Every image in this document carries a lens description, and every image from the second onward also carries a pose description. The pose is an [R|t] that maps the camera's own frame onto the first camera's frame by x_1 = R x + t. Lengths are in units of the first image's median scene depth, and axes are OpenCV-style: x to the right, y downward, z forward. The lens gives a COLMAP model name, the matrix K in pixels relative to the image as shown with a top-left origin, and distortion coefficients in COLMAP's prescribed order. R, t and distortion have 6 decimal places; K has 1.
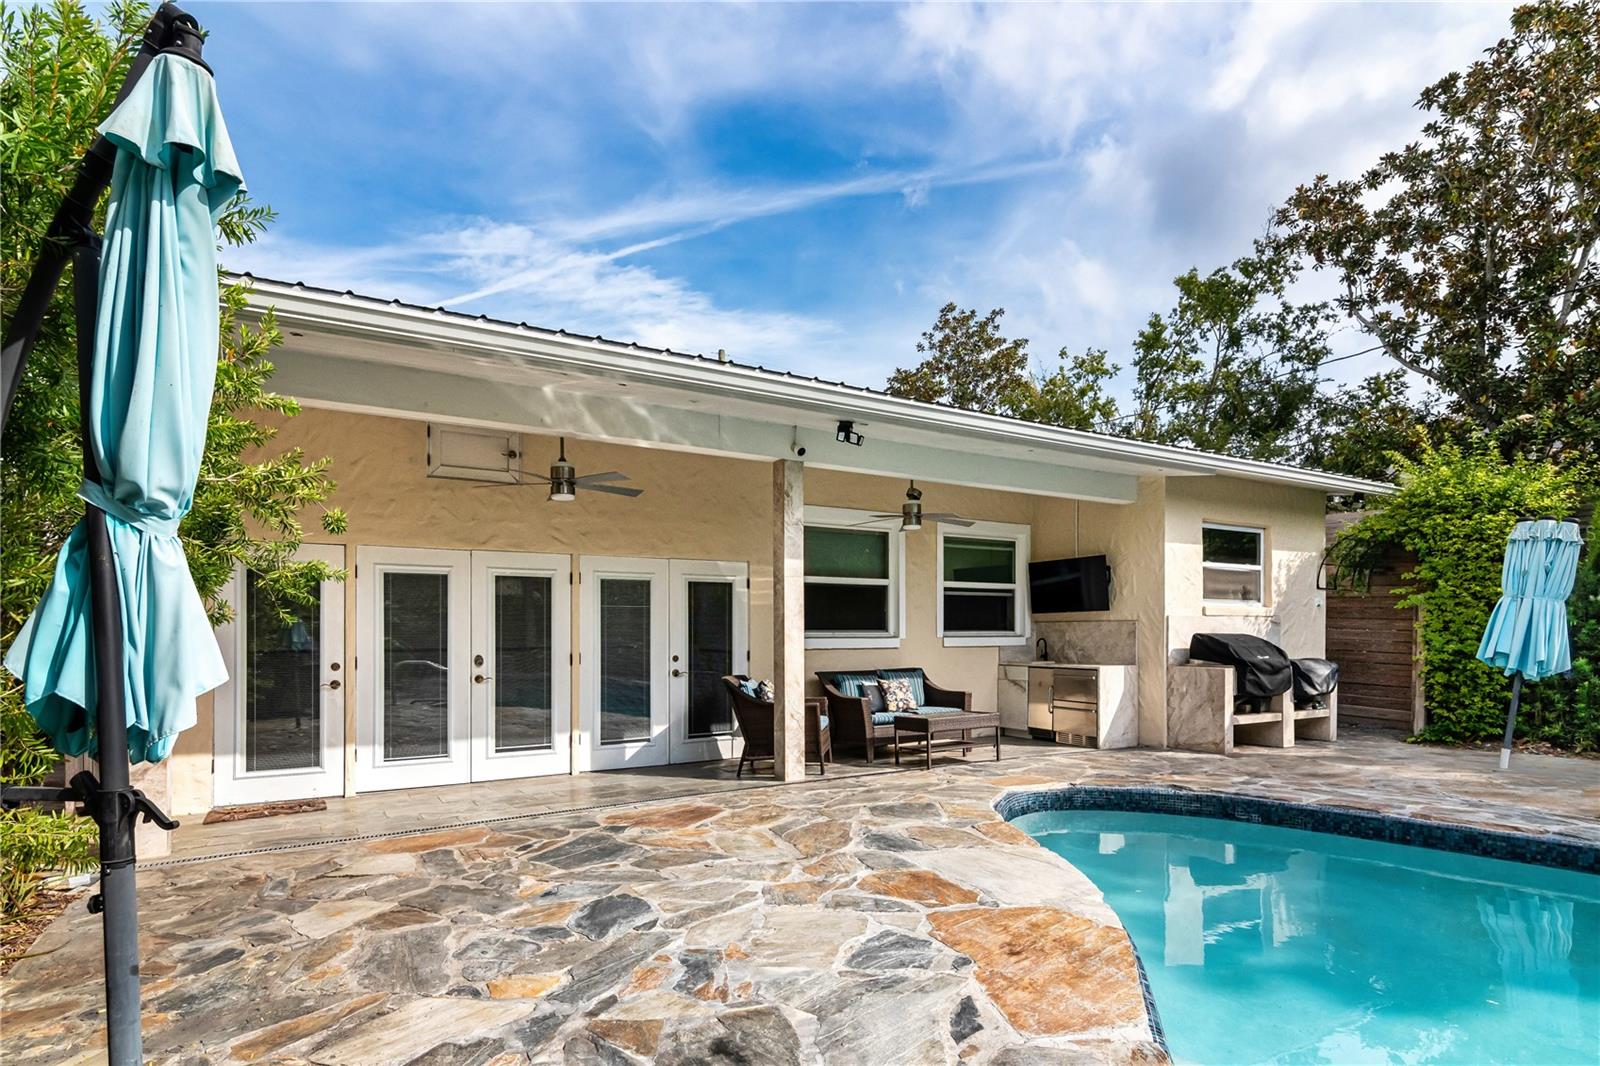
lens RADIAL K [[799.6, 0, 793.8], [0, 799.6, 614.4], [0, 0, 1]] dist [0.004454, -0.001193]
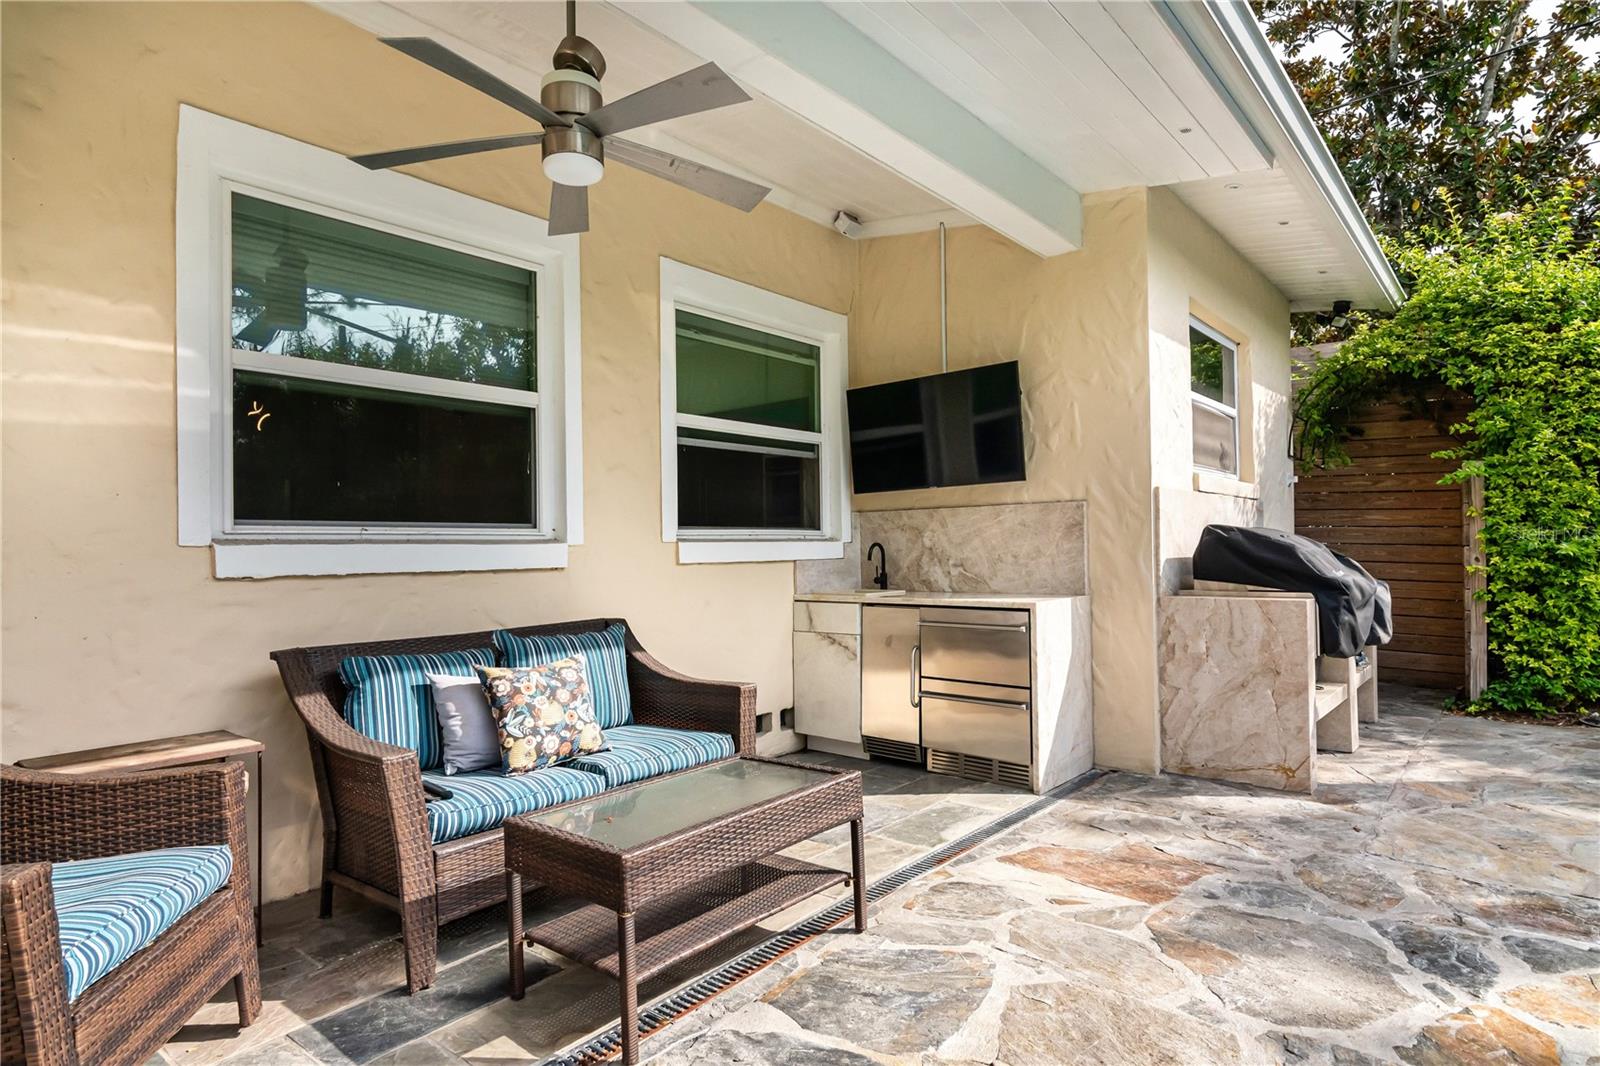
lens RADIAL K [[865.6, 0, 802.8], [0, 865.6, 535.6], [0, 0, 1]] dist [0.027407, 0.001068]
pose [[0.943446, -0.007689, 0.331437, 0.102906], [0.006220, 0.999966, 0.005491, 0.024594], [-0.331468, -0.003119, 0.943461, 0.573359]]
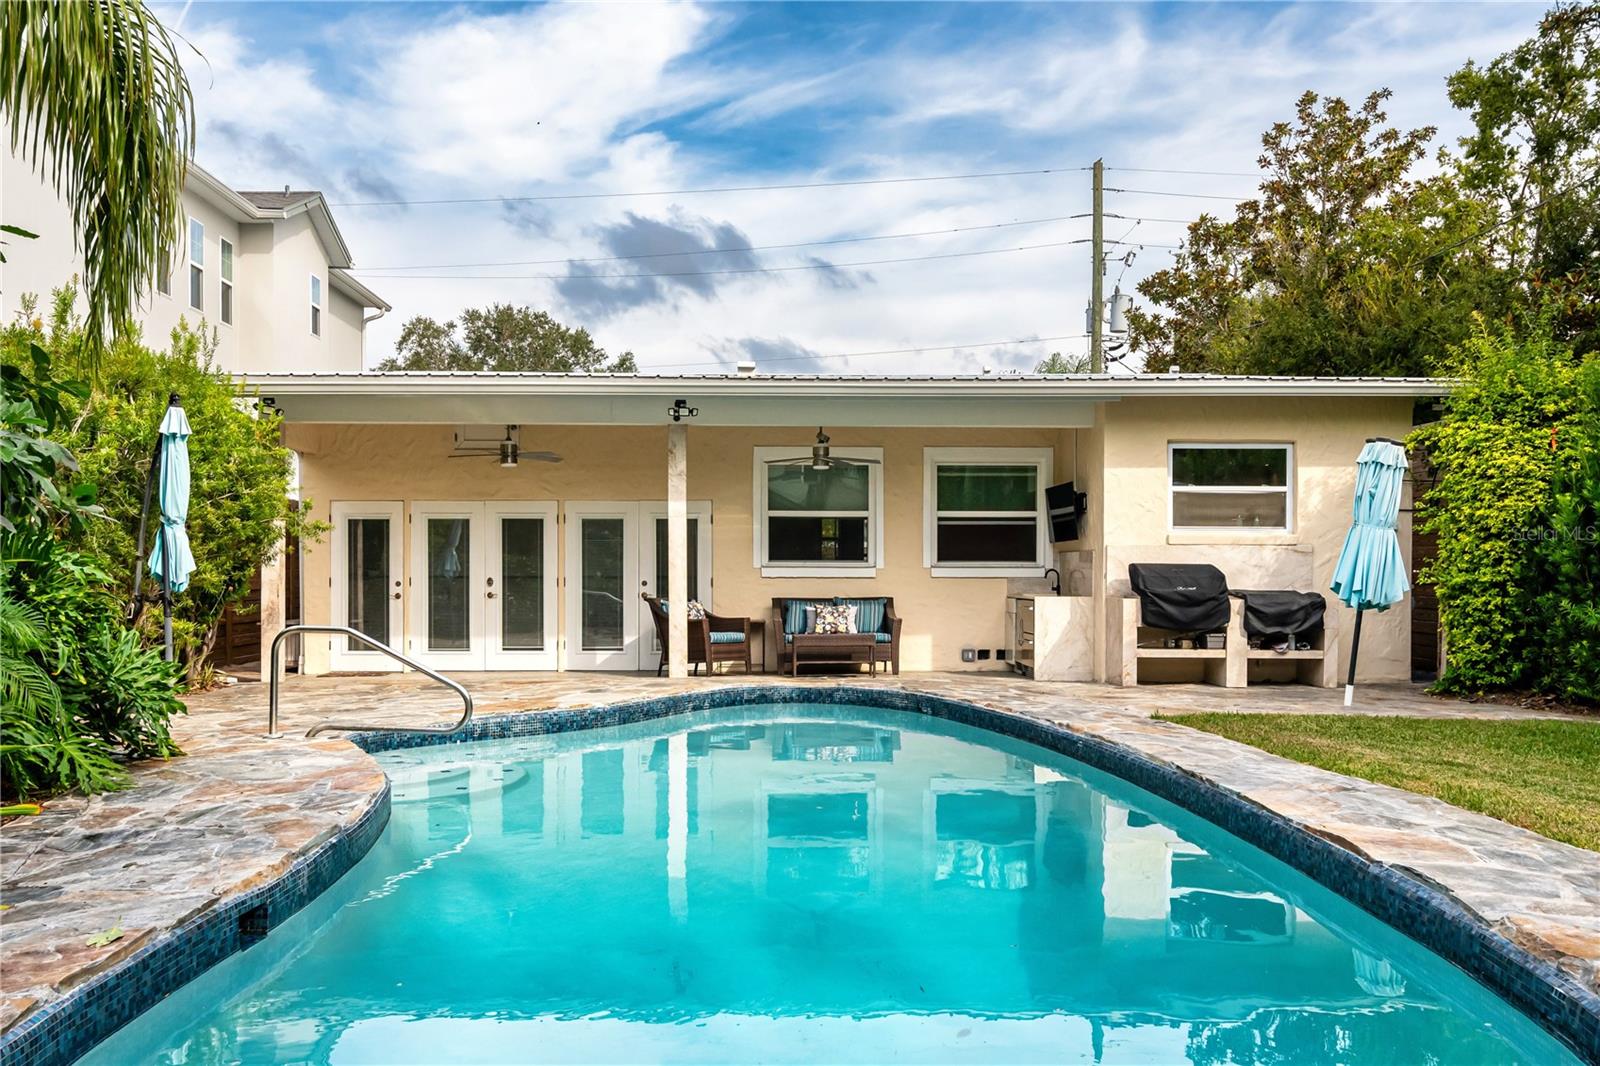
lens RADIAL K [[1333.0, 0, 788.0], [0, 1333.0, 543.7], [0, 0, 1]] dist [-0.007915, 0.002984]
pose [[0.879064, -0.006140, -0.476665, 0.869769], [0.006995, 0.999976, 0.000018, -0.002694], [0.476653, -0.003350, 0.879085, -0.575494]]
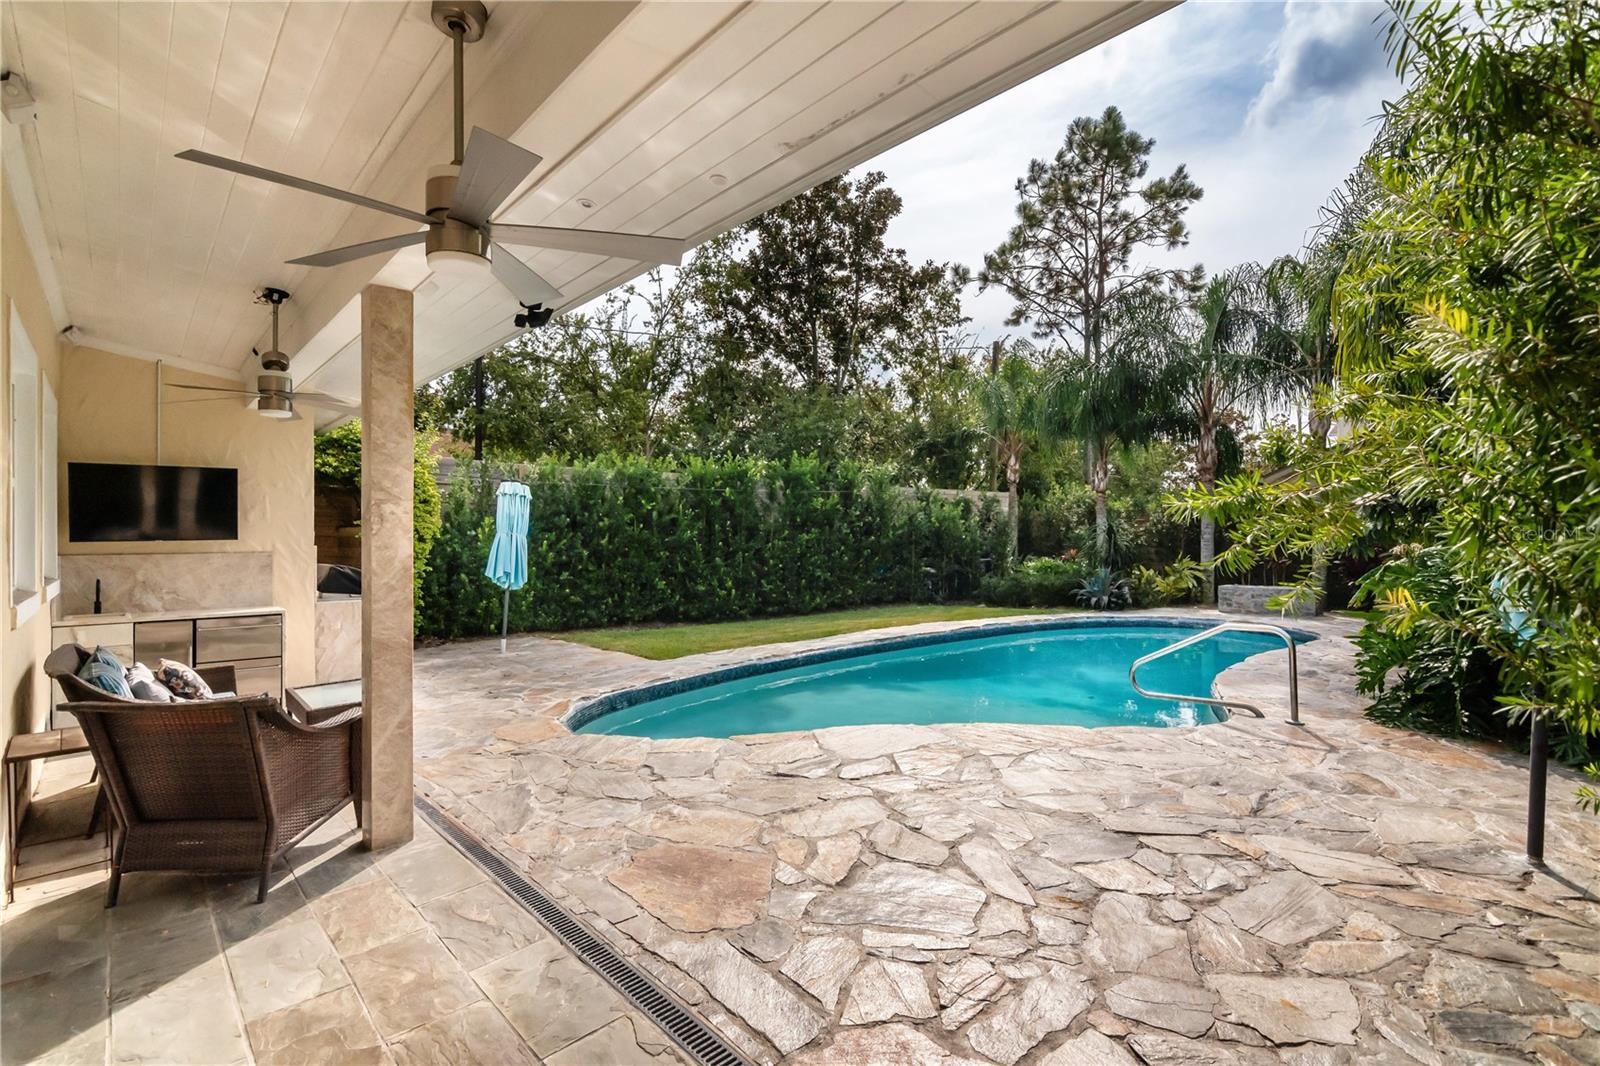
lens RADIAL K [[799.6, 0, 774.4], [0, 799.6, 513.1], [0, 0, 1]] dist [0.004454, -0.001193]
pose [[-0.166464, 0.025974, 0.985705, -0.490912], [-0.019384, 0.999374, -0.029607, -0.018463], [-0.985857, -0.024035, -0.165857, 0.620070]]
